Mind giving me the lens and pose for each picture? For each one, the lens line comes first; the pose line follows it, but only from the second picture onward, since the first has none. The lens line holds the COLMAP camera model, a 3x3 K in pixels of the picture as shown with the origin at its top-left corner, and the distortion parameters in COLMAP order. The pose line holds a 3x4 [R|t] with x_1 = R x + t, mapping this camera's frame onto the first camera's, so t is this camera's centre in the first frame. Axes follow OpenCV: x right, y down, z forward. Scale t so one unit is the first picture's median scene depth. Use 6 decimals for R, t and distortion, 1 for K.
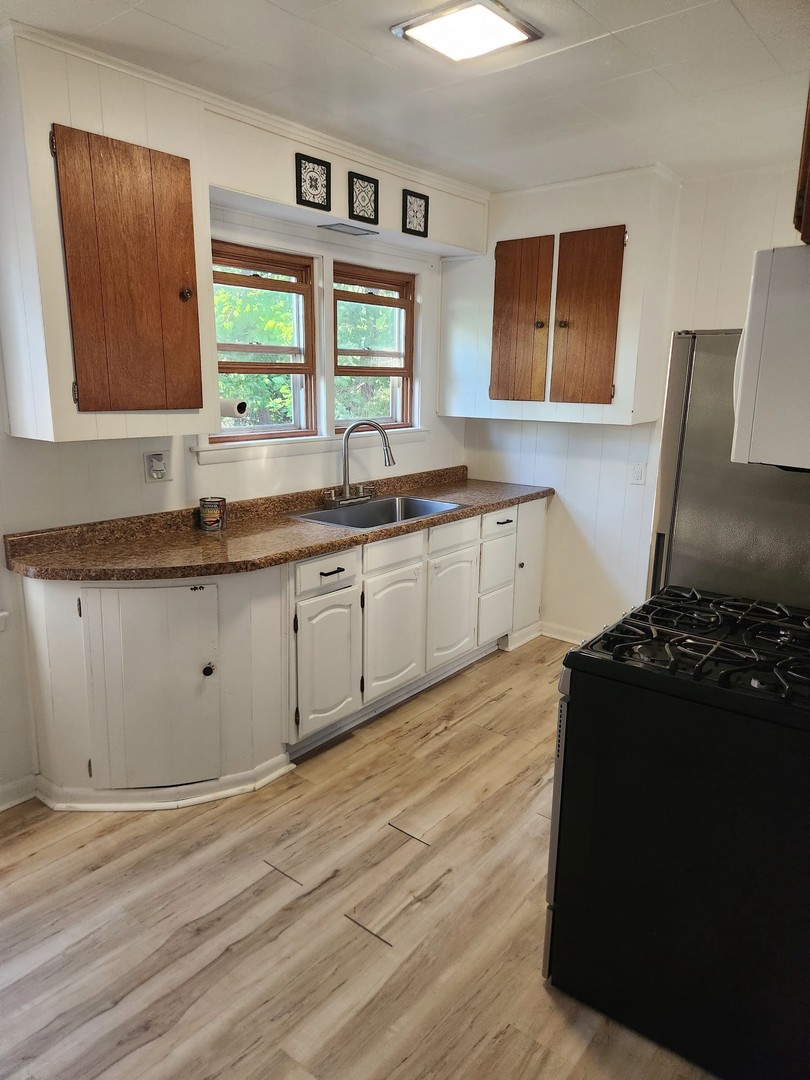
lens RADIAL K [[726.9, 0, 405.0], [0, 726.9, 540.0], [0, 0, 1]] dist [0.091102, -0.081516]
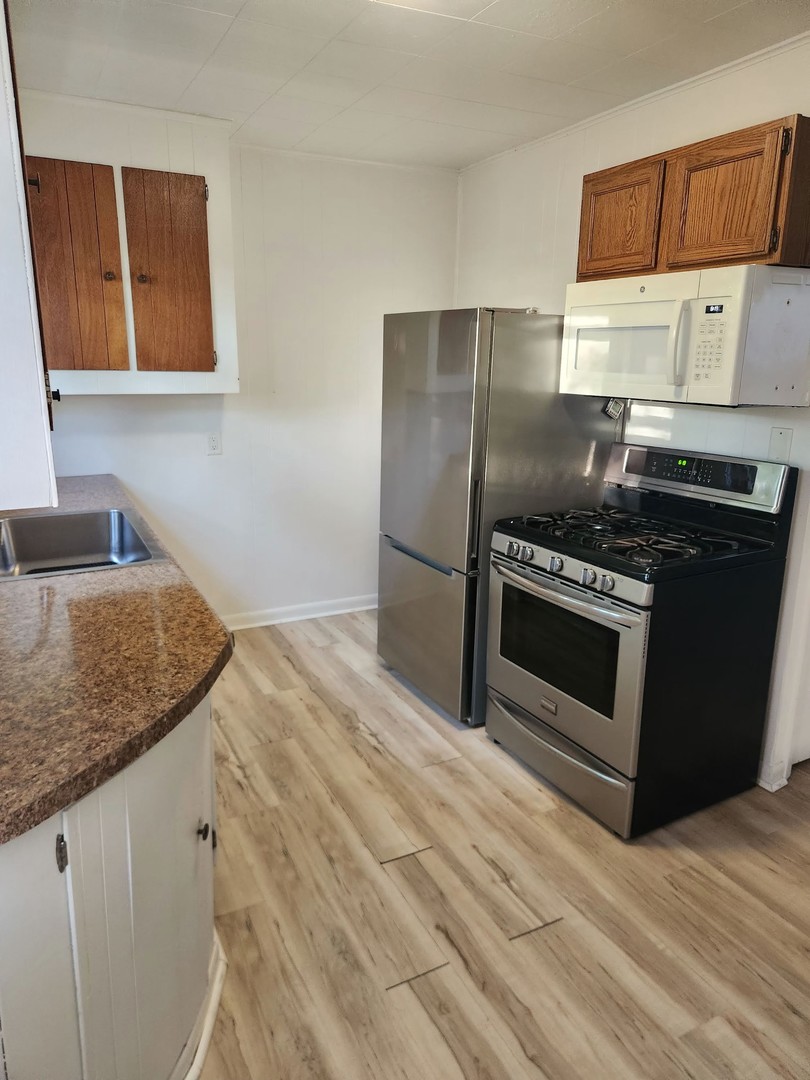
lens RADIAL K [[711.2, 0, 405.0], [0, 711.2, 540.0], [0, 0, 1]] dist [0.054308, -0.053459]
pose [[0.405169, -0.241544, 0.881756, -0.714766], [0.194029, 0.965215, 0.175250, -0.135956], [-0.893415, 0.100080, 0.437942, 0.605225]]
